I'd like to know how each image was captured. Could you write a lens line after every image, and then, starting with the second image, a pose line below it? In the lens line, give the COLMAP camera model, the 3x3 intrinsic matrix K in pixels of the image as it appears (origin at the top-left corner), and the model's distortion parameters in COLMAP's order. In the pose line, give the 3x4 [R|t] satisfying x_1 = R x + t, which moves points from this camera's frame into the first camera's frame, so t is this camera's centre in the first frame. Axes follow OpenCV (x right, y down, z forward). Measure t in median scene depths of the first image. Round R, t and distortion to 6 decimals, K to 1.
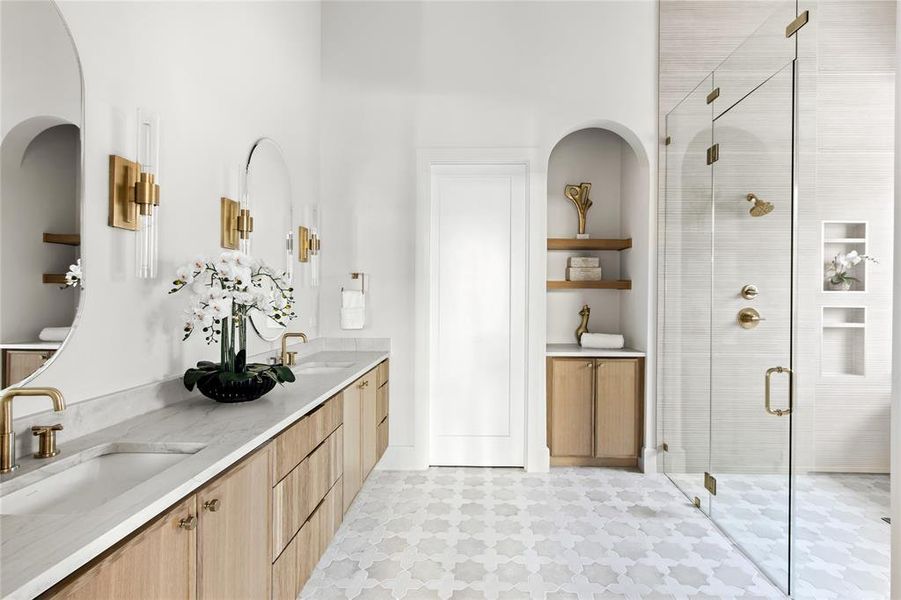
lens RADIAL K [[419.5, 0, 454.0], [0, 419.5, 295.4], [0, 0, 1]] dist [-0.003622, 0.000622]
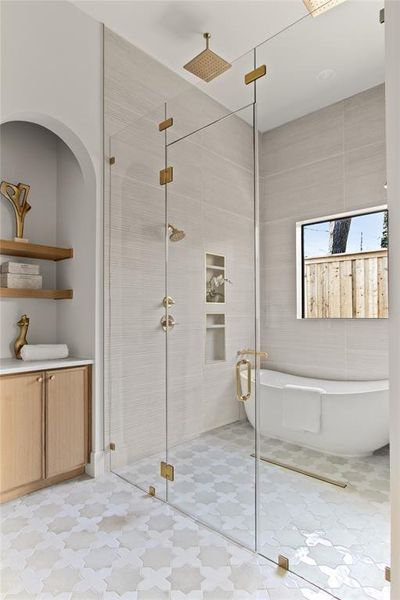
lens RADIAL K [[346.9, 0, 178.5], [0, 346.9, 310.7], [0, 0, 1]] dist [-0.011982, 0.004709]
pose [[0.661596, 0.003127, 0.749854, -0.043326], [0.002739, 0.999975, -0.006587, 0.024354], [-0.749856, 0.006412, 0.661571, 0.292051]]
